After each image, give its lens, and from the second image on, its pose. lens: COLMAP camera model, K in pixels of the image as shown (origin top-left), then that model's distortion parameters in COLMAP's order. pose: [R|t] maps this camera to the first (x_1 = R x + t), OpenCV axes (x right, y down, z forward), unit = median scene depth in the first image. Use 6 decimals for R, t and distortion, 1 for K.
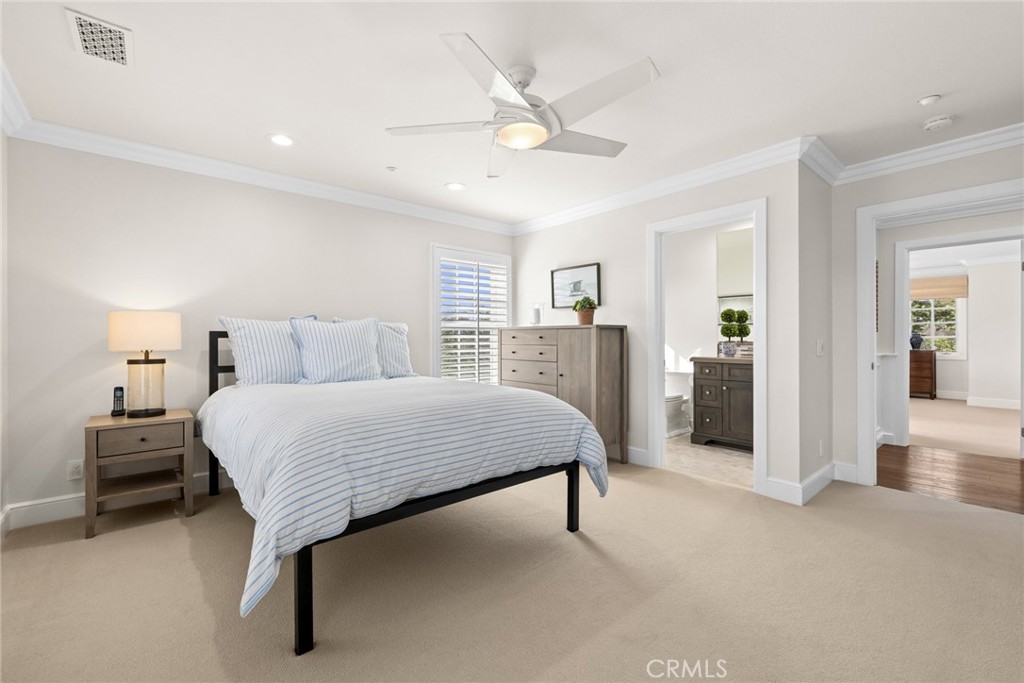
lens RADIAL K [[440.7, 0, 508.5], [0, 440.7, 338.2], [0, 0, 1]] dist [-0.002043, -0.000440]
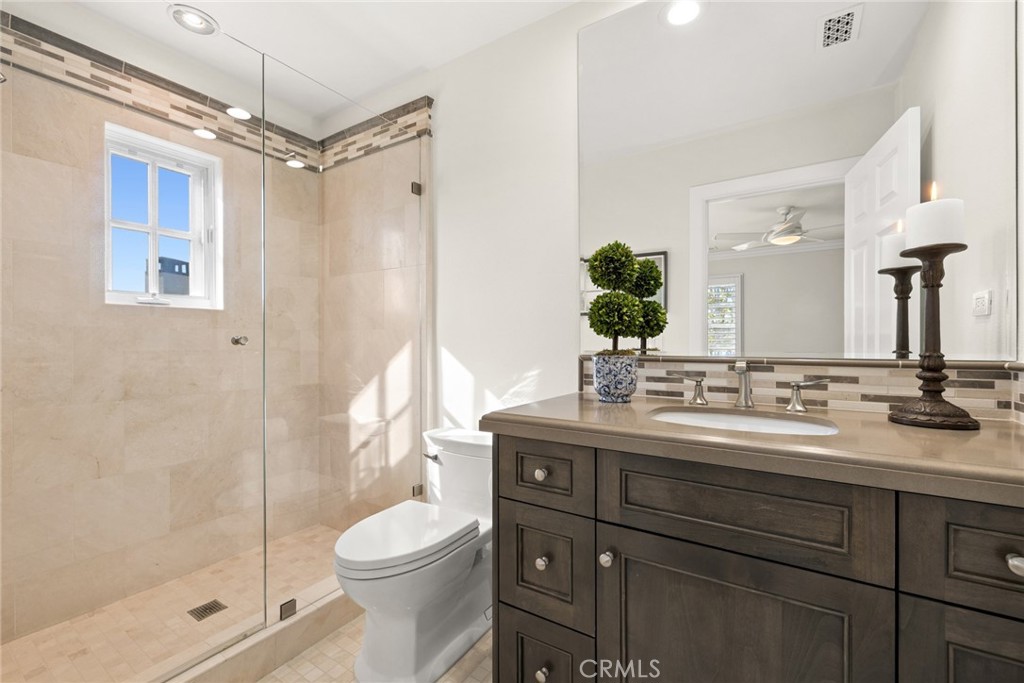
lens RADIAL K [[440.7, 0, 513.4], [0, 440.7, 342.3], [0, 0, 1]] dist [-0.002043, -0.000440]
pose [[0.956660, 0.006935, 0.291123, 0.348666], [-0.007589, 0.999971, 0.001117, 0.000921], [-0.291107, -0.003278, 0.956685, 0.735286]]
